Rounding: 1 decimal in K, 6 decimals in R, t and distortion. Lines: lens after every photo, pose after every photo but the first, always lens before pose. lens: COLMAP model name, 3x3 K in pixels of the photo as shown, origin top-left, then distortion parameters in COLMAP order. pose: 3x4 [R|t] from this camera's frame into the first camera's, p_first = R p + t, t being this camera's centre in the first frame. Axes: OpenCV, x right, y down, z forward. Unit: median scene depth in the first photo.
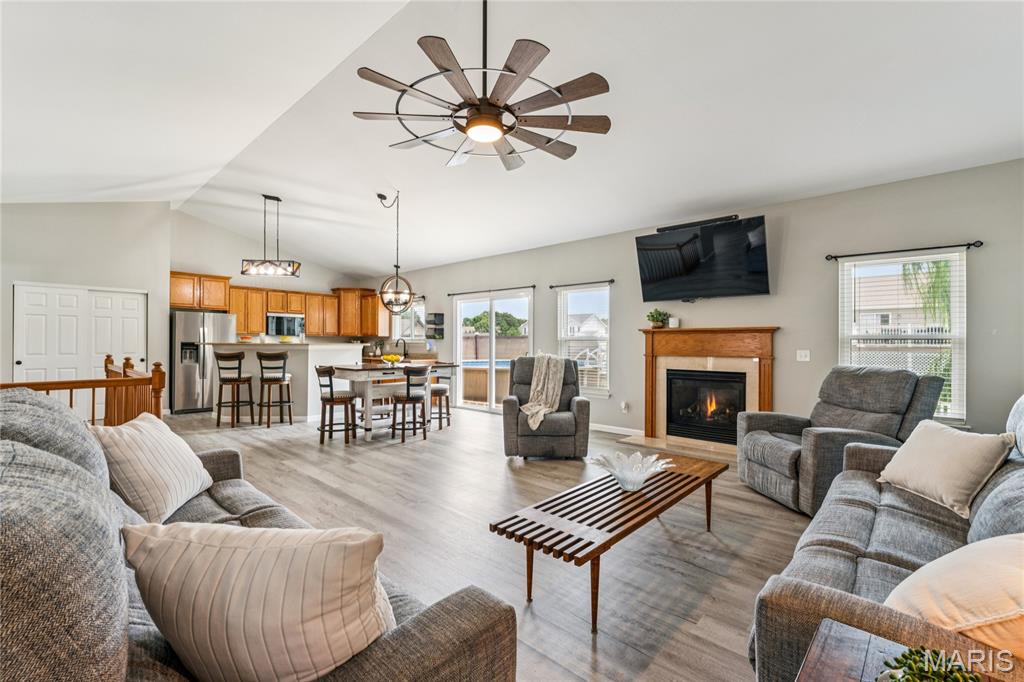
lens RADIAL K [[451.6, 0, 514.6], [0, 451.6, 338.2], [0, 0, 1]] dist [-0.002711, -0.000640]
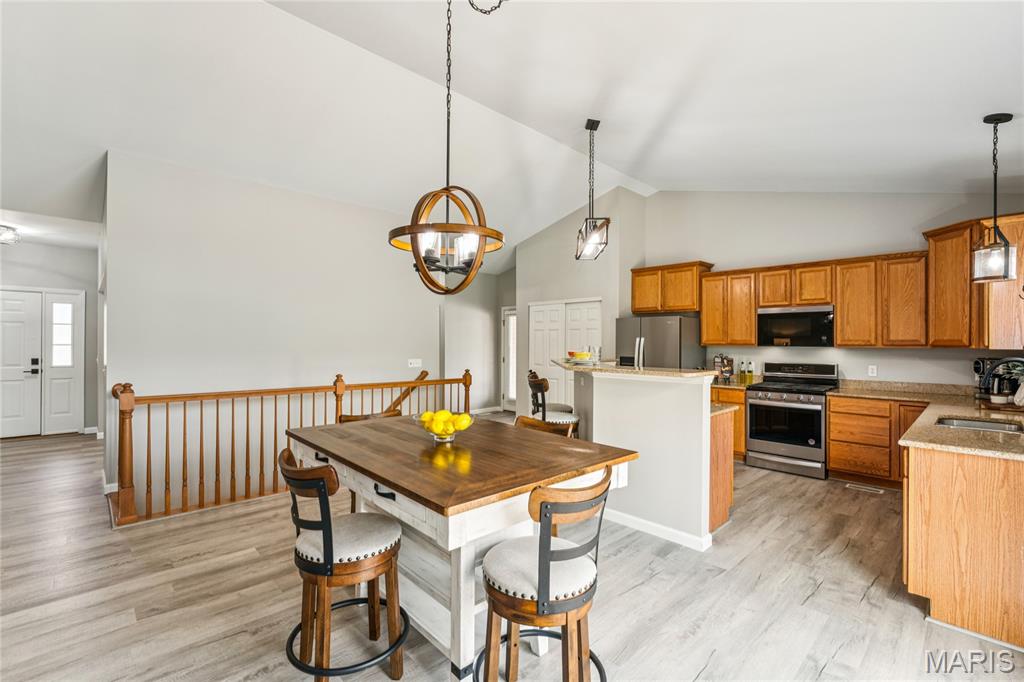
lens RADIAL K [[451.6, 0, 511.9], [0, 451.6, 345.0], [0, 0, 1]] dist [-0.002711, -0.000640]
pose [[-0.073475, -0.008962, -0.997257, 0.058013], [-0.003965, 0.999954, -0.008694, -0.005037], [0.997289, 0.003315, -0.073507, 0.901965]]
